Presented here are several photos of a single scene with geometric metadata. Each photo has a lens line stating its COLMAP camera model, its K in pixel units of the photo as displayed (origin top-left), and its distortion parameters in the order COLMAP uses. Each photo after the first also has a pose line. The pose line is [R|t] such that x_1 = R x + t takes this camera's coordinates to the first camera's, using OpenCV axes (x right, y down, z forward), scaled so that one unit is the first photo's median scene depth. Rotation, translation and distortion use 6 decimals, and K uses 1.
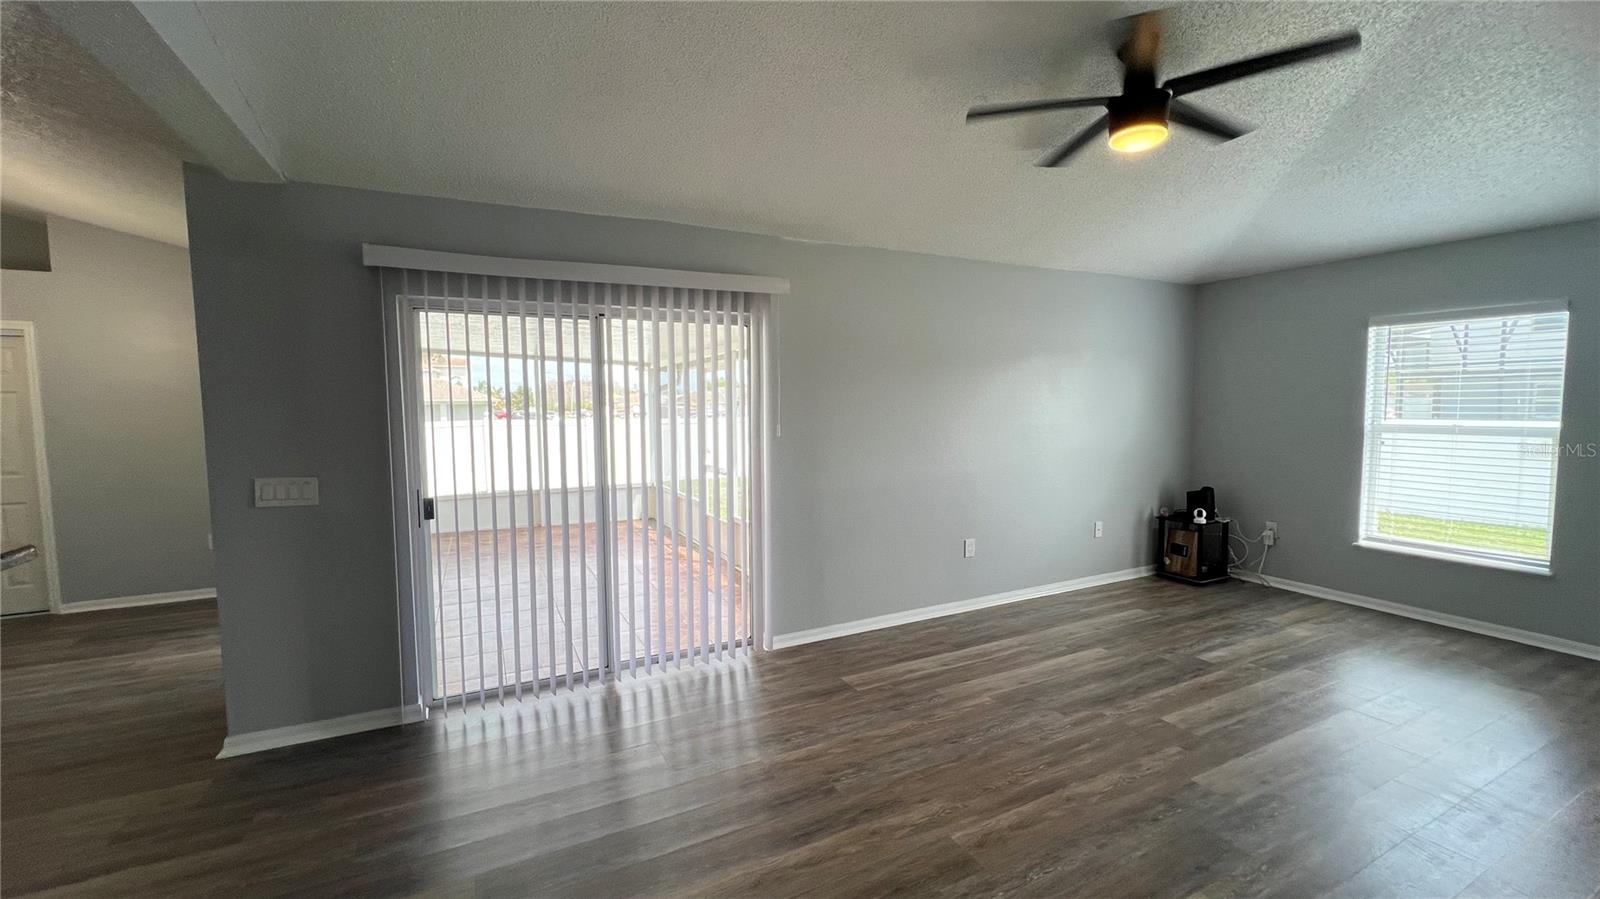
lens RADIAL K [[639.4, 0, 800.4], [0, 639.4, 452.8], [0, 0, 1]] dist [-0.001901, 0.000855]
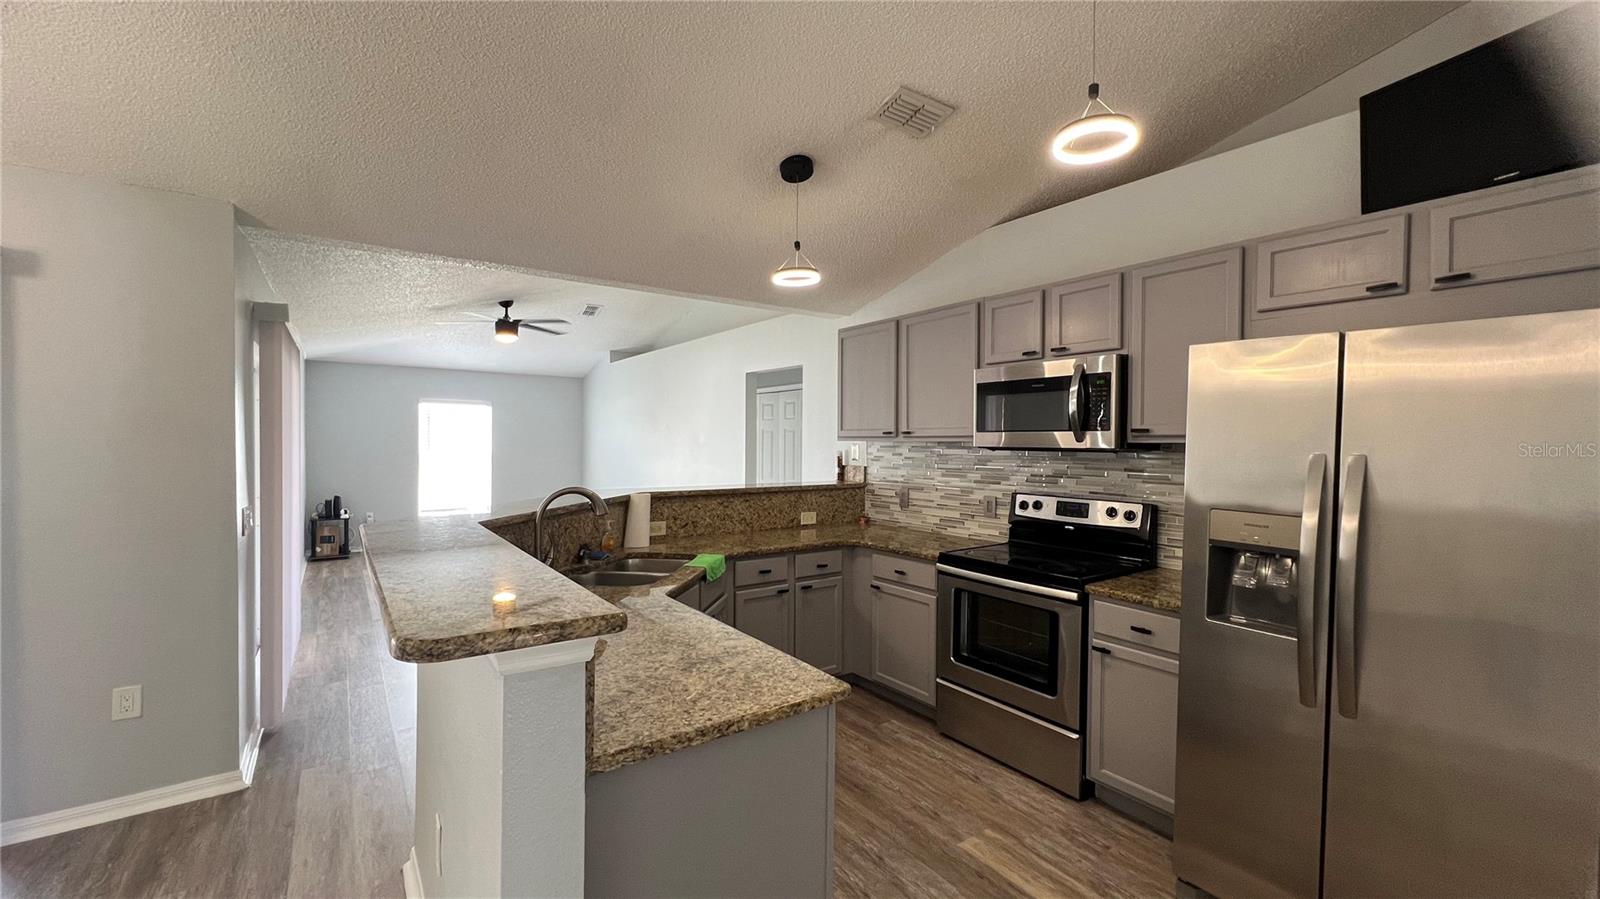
lens RADIAL K [[639.4, 0, 800.1], [0, 639.4, 447.9], [0, 0, 1]] dist [-0.001901, 0.000855]
pose [[-0.155507, -0.002527, 0.987831, -1.674188], [0.066089, 0.997730, 0.012957, -0.011229], [-0.985621, 0.067299, -0.154987, 0.215437]]
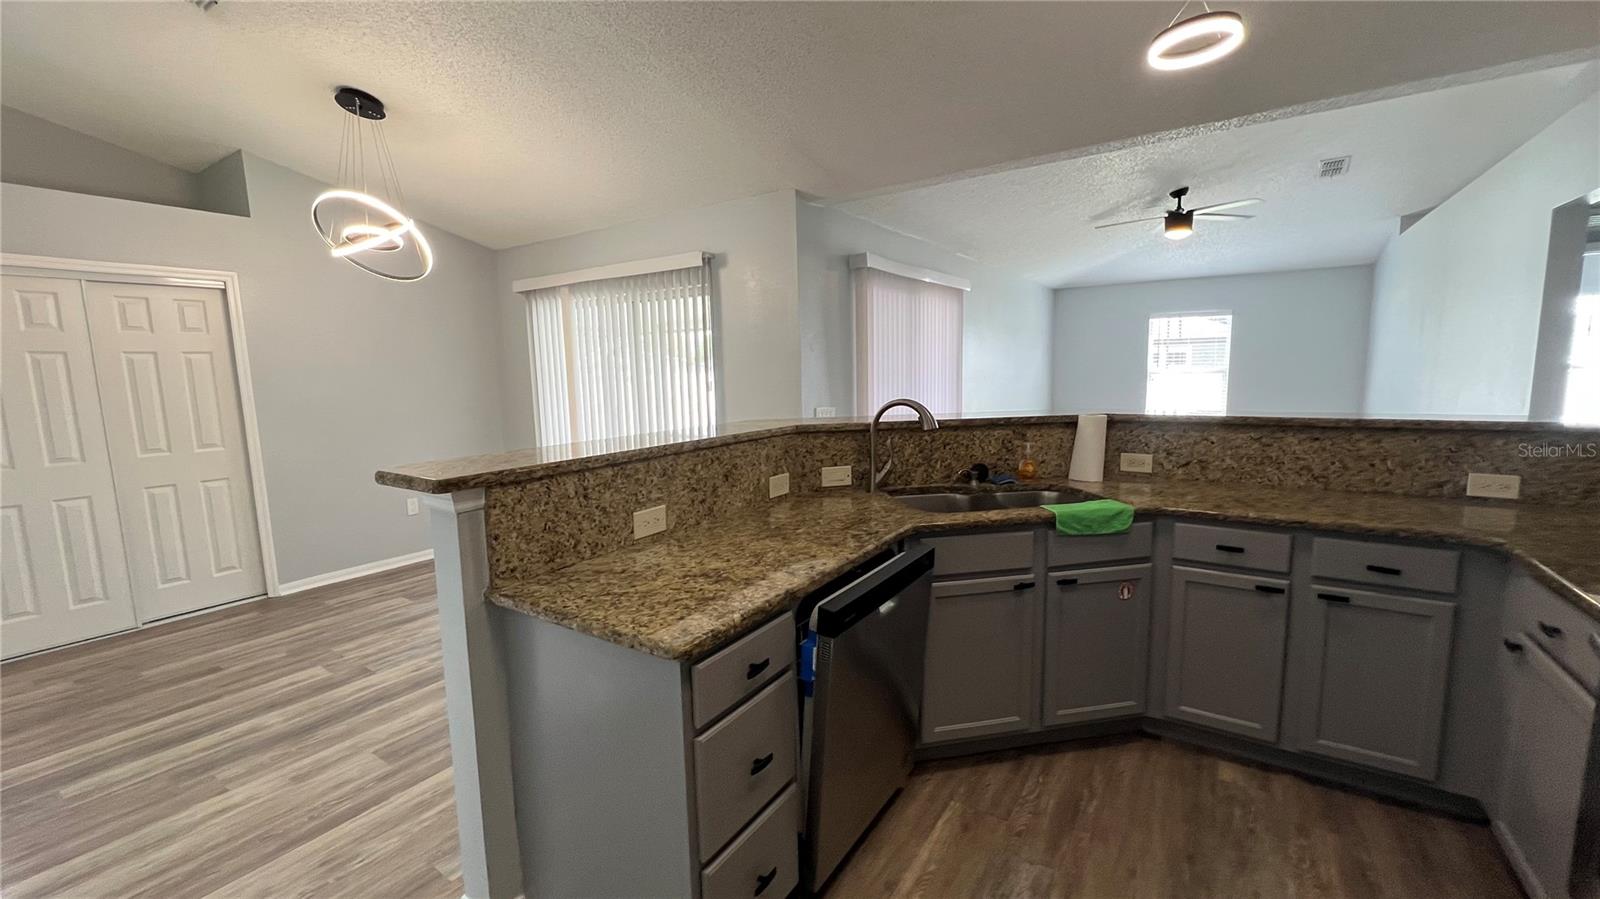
lens RADIAL K [[639.4, 0, 795.1], [0, 639.4, 449.1], [0, 0, 1]] dist [-0.001901, 0.000855]
pose [[0.871898, -0.072220, 0.484332, -1.339448], [0.050150, 0.997033, 0.058389, 0.036540], [-0.487112, -0.026620, 0.872933, -0.222647]]
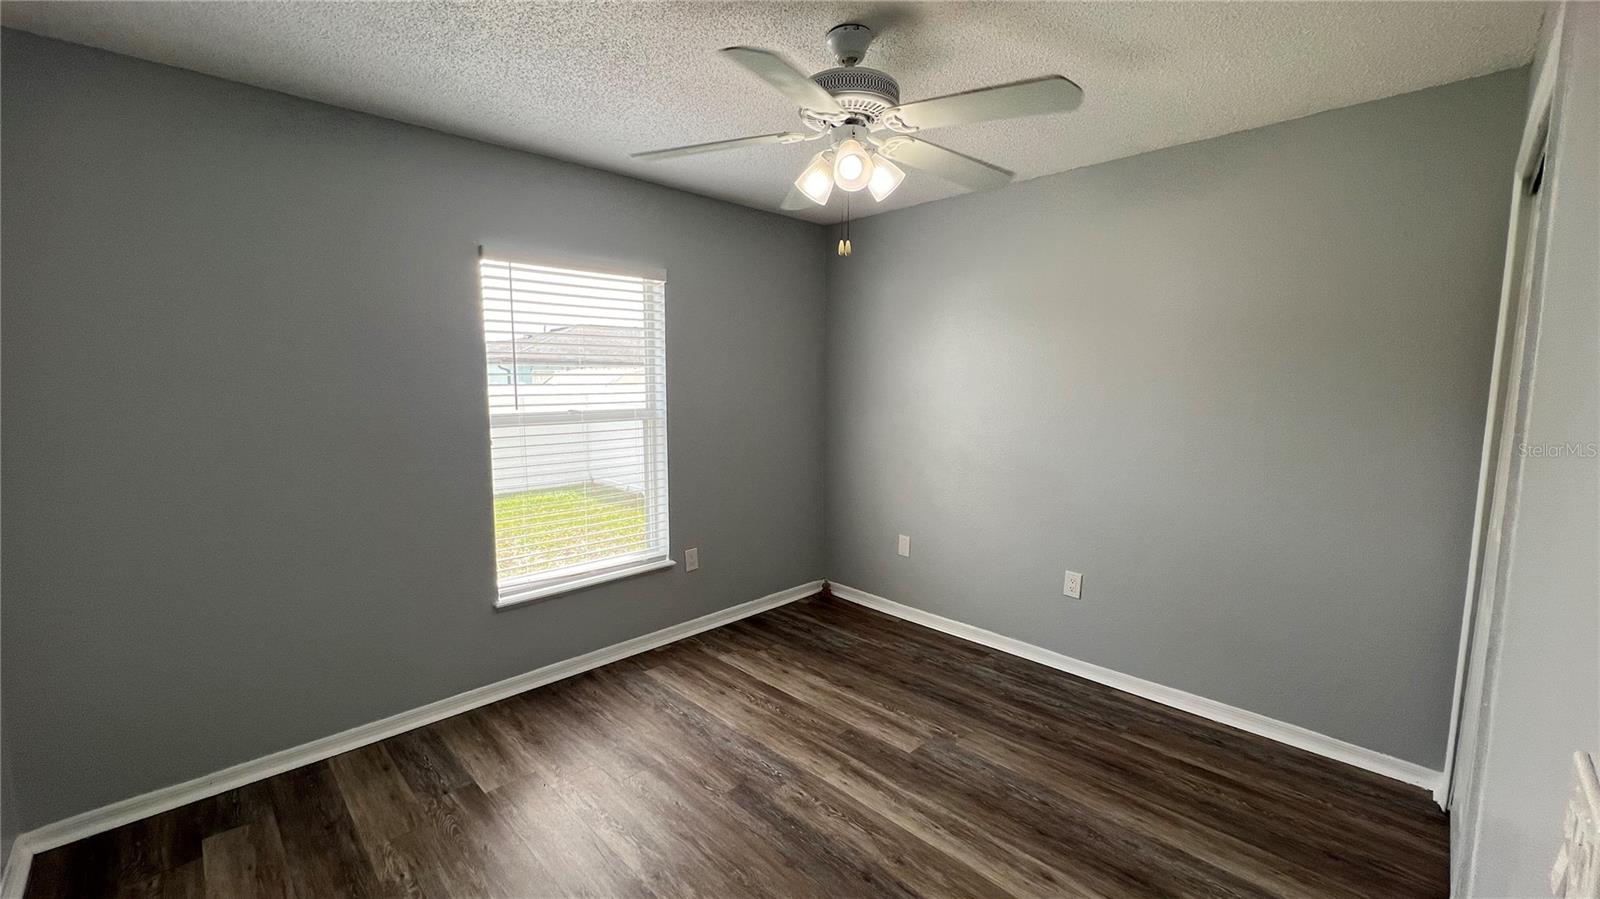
lens RADIAL K [[639.4, 0, 798.8], [0, 639.4, 447.7], [0, 0, 1]] dist [-0.001901, 0.000855]
pose [[-0.300824, -0.088685, 0.949547, 0.269557], [0.072365, 0.990674, 0.115452, -0.087726], [-0.950930, 0.103445, -0.291600, 1.237164]]
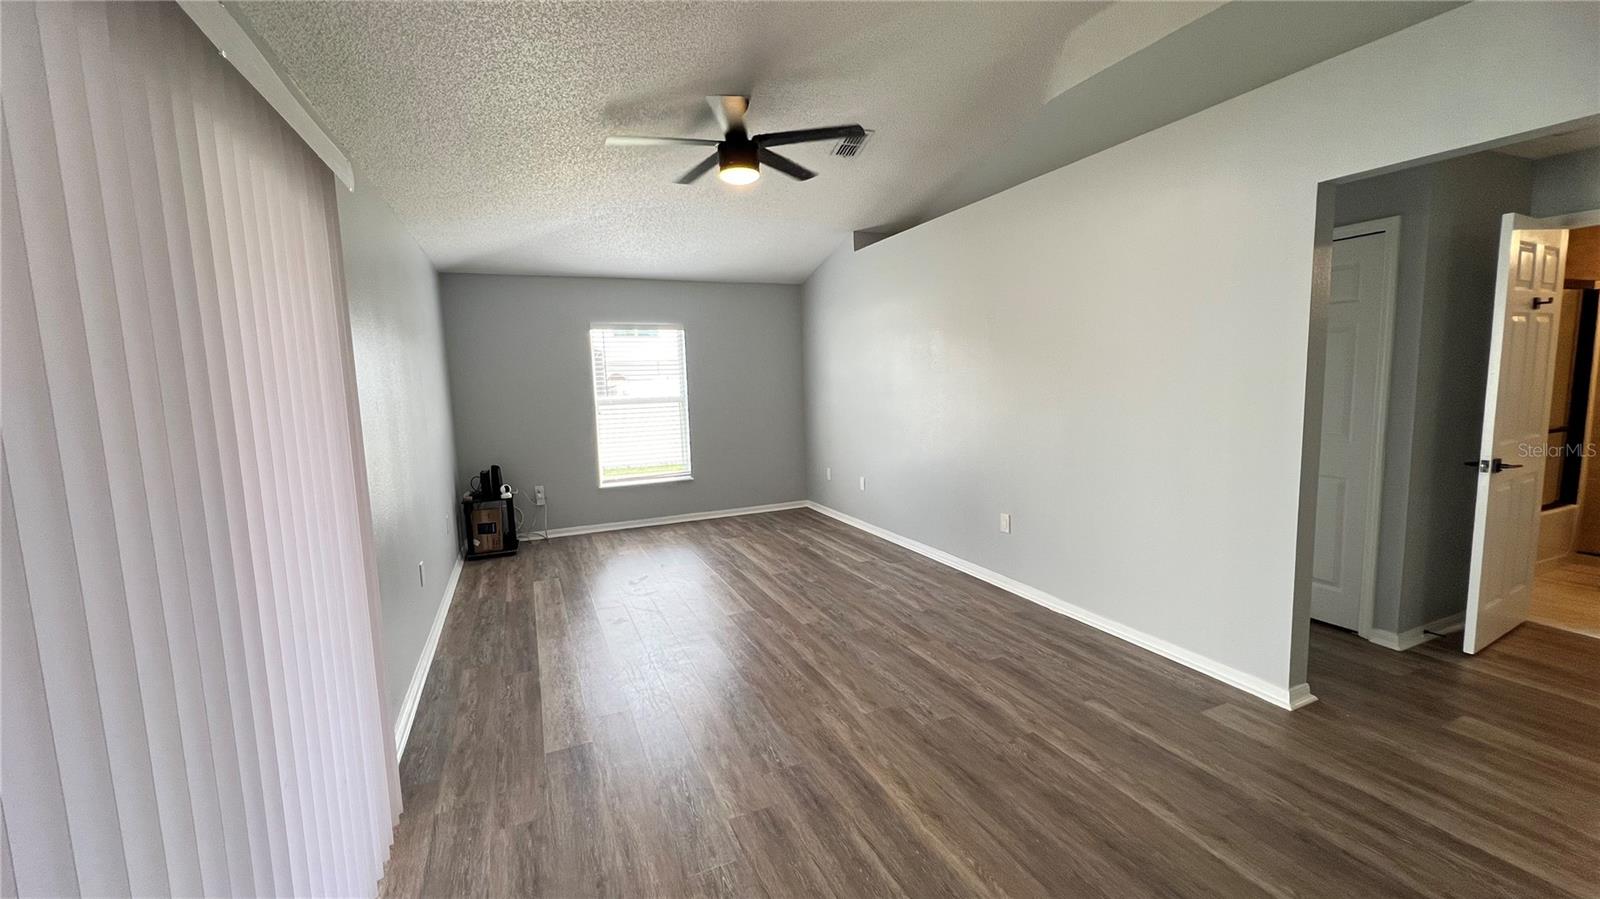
lens RADIAL K [[639.4, 0, 806.5], [0, 639.4, 447.5], [0, 0, 1]] dist [-0.001901, 0.000855]
pose [[0.047624, -0.101541, 0.993691, -0.652202], [0.105397, 0.989777, 0.096090, -0.038692], [-0.993289, 0.100156, 0.057840, 0.655508]]
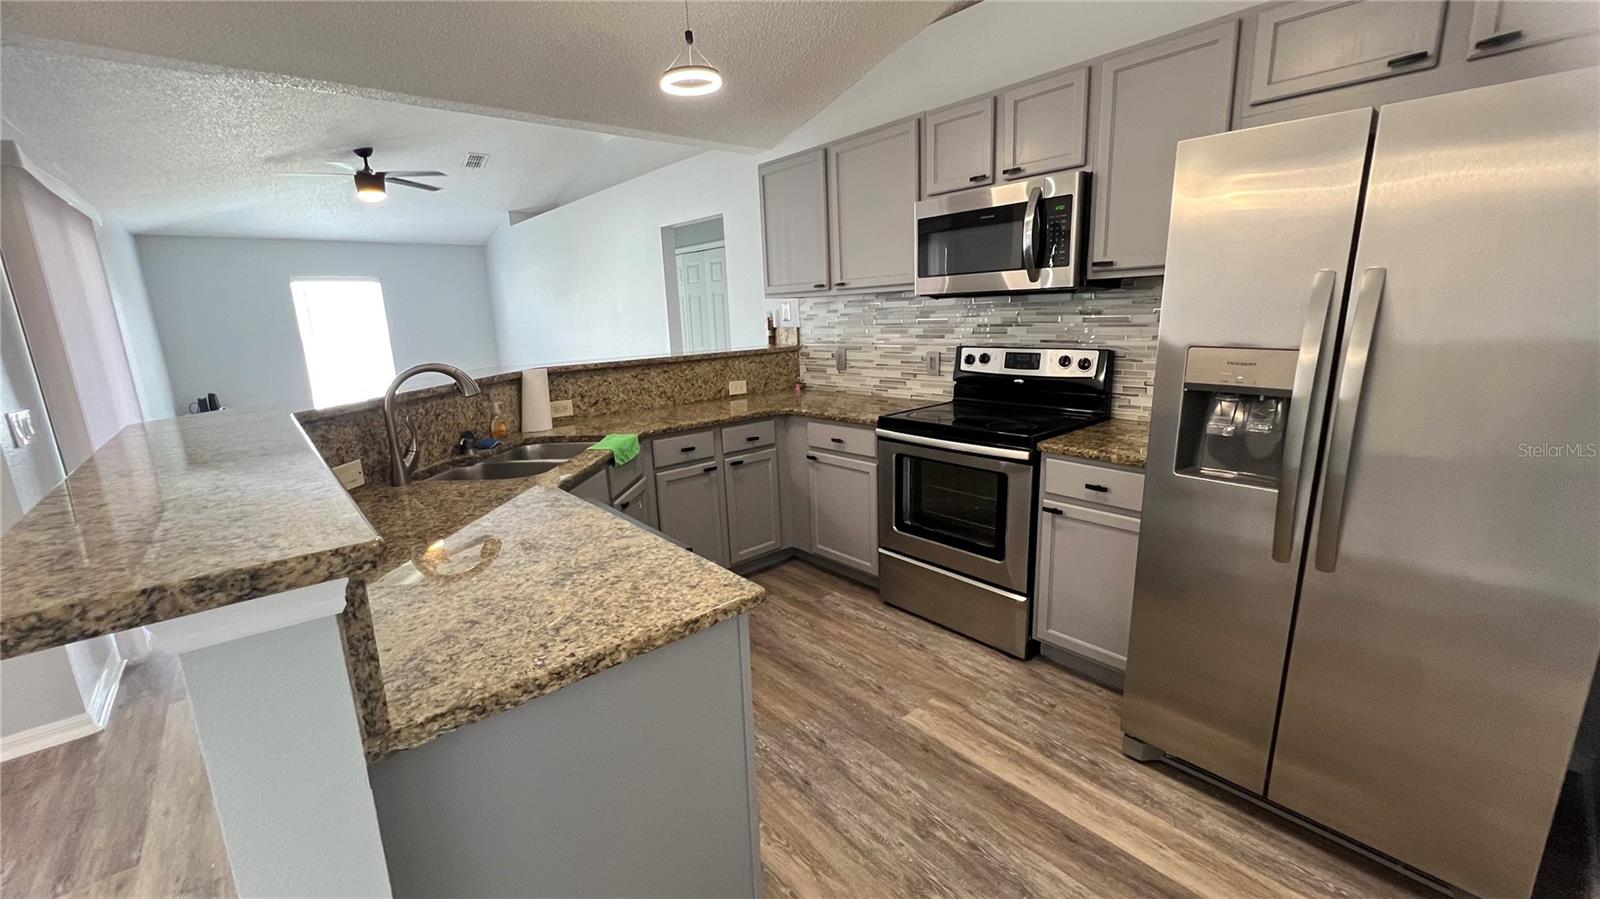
lens RADIAL K [[639.4, 0, 800.6], [0, 639.4, 449.0], [0, 0, 1]] dist [-0.001901, 0.000855]
pose [[-0.243850, -0.189398, 0.951139, -1.565801], [0.110801, 0.968882, 0.221338, 0.010855], [-0.963463, 0.159360, -0.215277, 0.166597]]
